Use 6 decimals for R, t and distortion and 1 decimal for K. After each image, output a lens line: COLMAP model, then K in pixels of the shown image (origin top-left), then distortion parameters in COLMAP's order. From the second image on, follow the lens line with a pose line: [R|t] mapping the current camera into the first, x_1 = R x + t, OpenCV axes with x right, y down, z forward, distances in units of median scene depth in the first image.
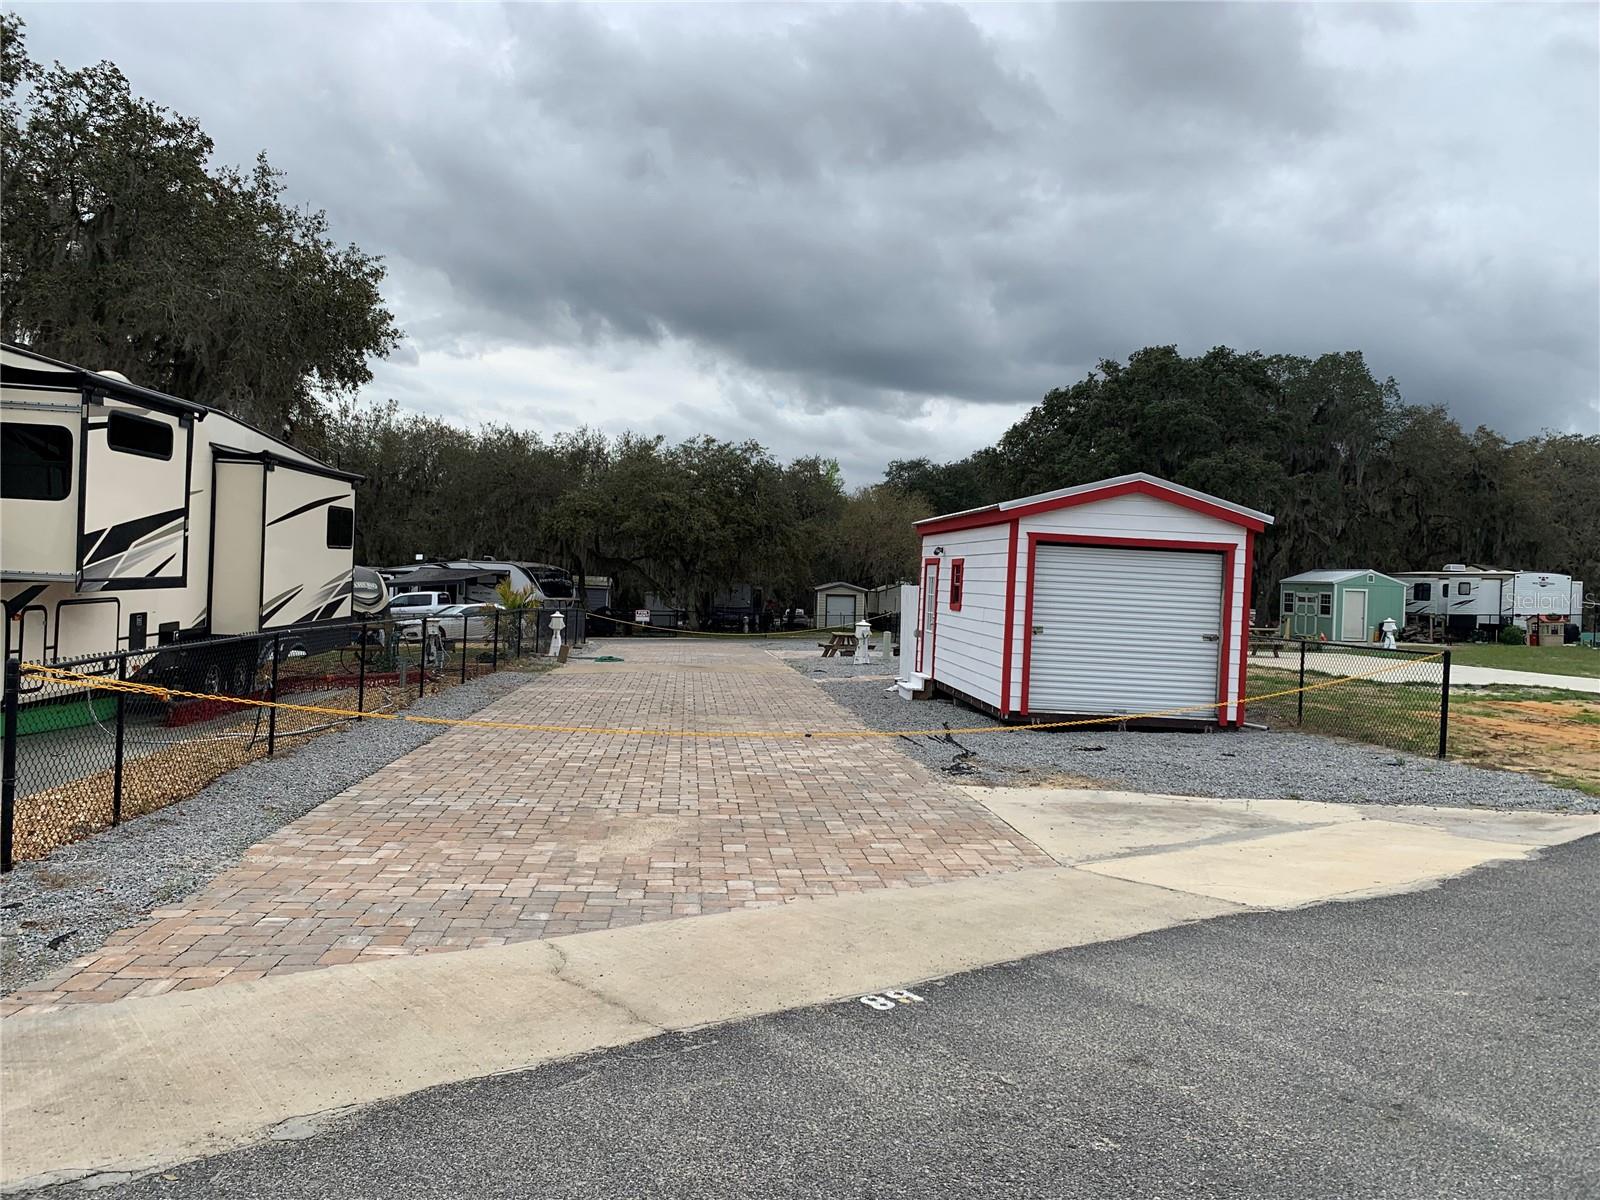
lens RADIAL K [[1209.8, 0, 803.9], [0, 1209.8, 567.3], [0, 0, 1]] dist [0.002514, -0.004804]
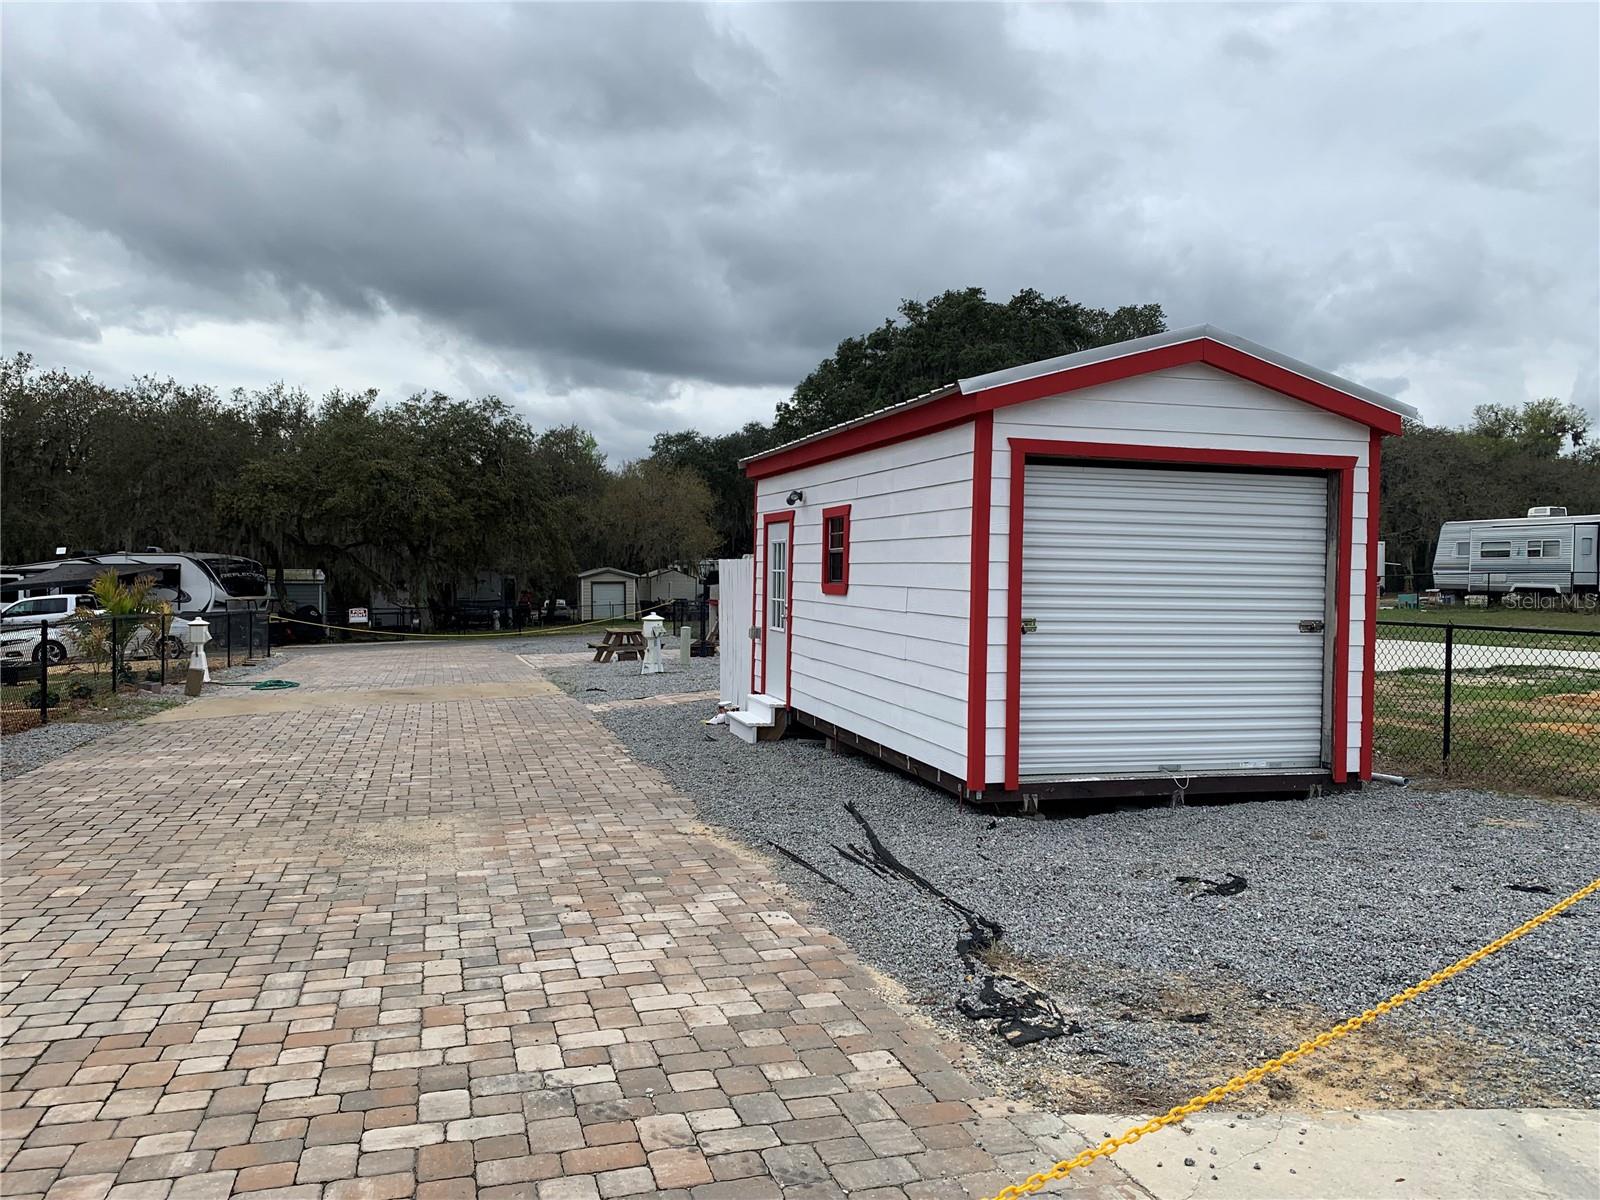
lens RADIAL K [[1156.7, 0, 800.0], [0, 1156.7, 600.0], [0, 0, 1]] dist [0.133676, -0.264228]
pose [[0.979404, -0.036220, 0.198636, -0.001586], [0.028429, 0.998716, 0.041940, 0.006442], [-0.199900, -0.035430, 0.979176, 0.204172]]
